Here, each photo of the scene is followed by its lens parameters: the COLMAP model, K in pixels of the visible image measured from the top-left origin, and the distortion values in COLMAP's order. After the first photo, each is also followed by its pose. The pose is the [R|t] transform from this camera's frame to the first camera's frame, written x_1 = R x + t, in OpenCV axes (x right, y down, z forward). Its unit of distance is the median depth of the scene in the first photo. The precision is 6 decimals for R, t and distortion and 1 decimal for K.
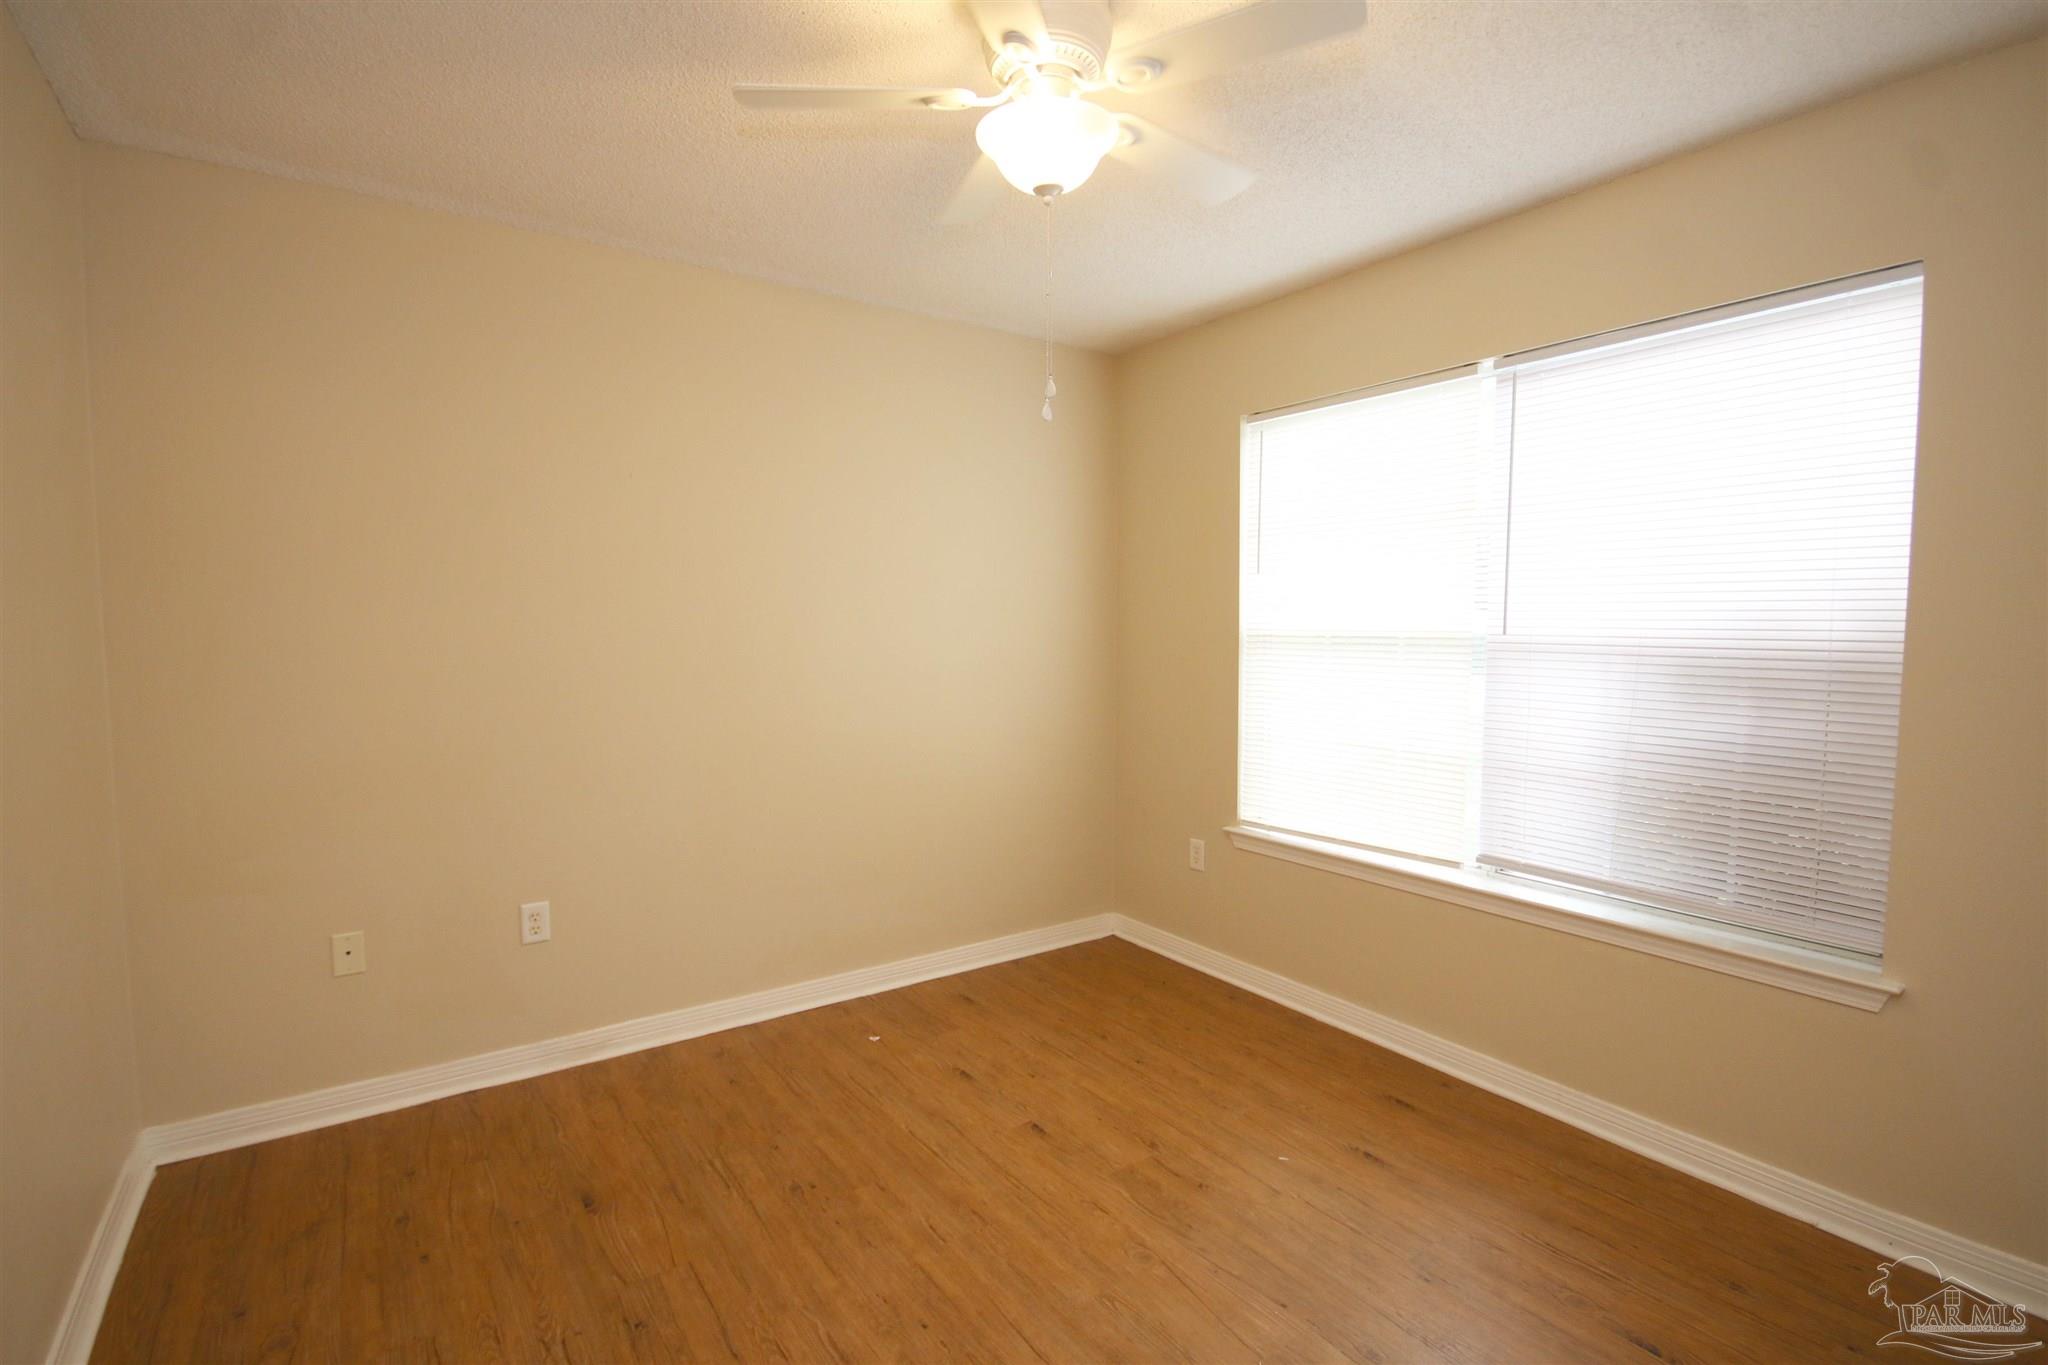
lens RADIAL K [[943.2, 0, 1024.0], [0, 943.2, 682.5], [0, 0, 1]] dist [-0.002550, -0.000211]
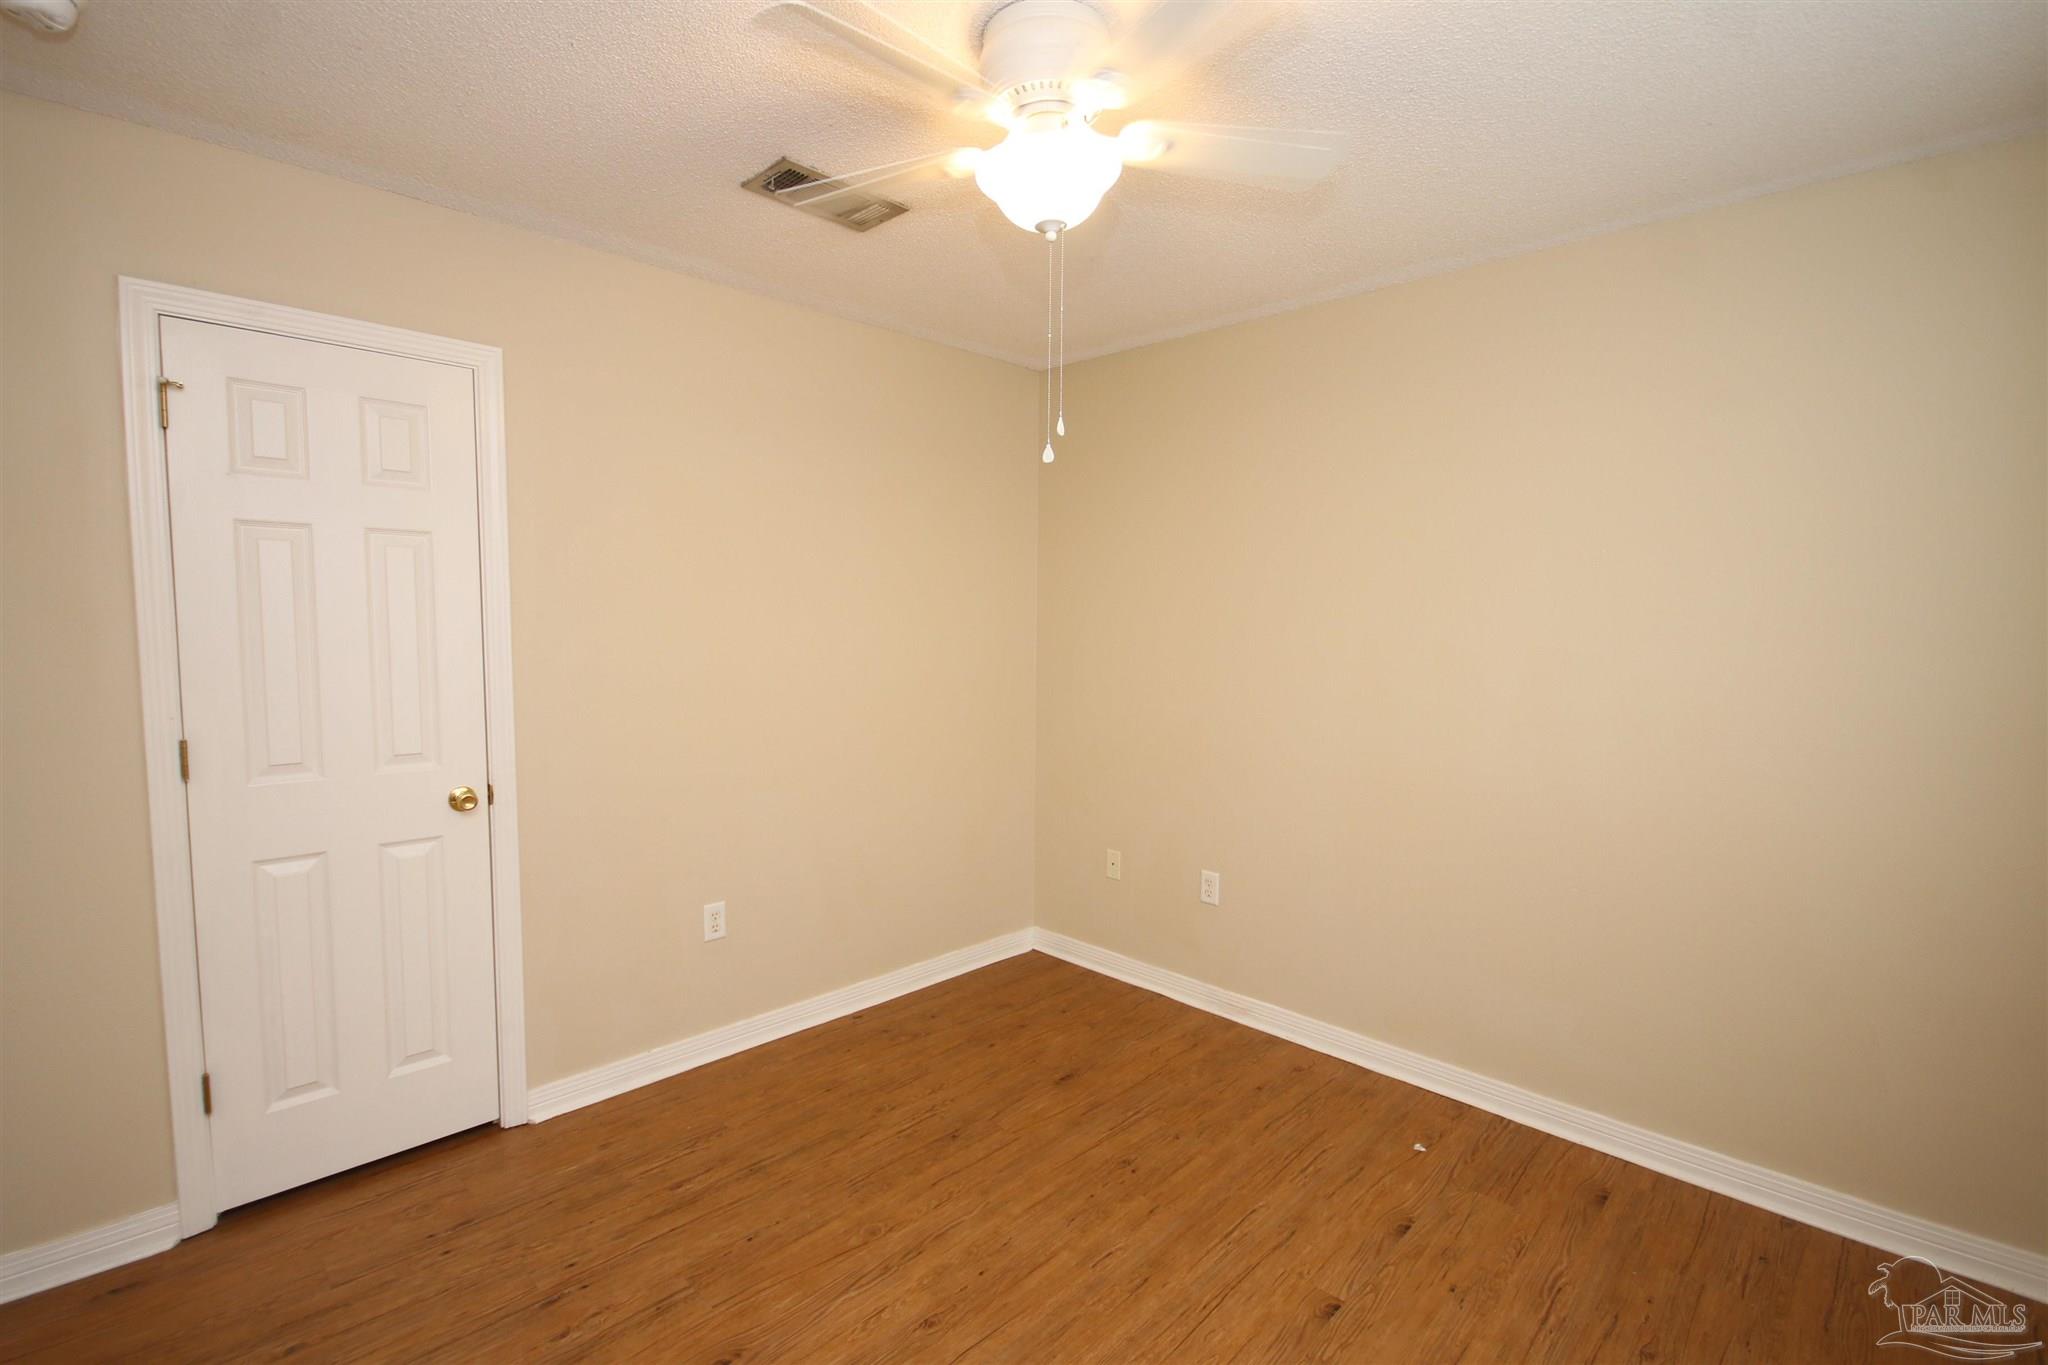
lens RADIAL K [[933.5, 0, 1014.7], [0, 933.5, 691.6], [0, 0, 1]] dist [-0.002411, -0.000141]
pose [[0.174140, 0.079627, -0.981496, 0.738593], [-0.069919, 0.995209, 0.068334, -0.081444], [0.982235, 0.056725, 0.178873, 0.608301]]
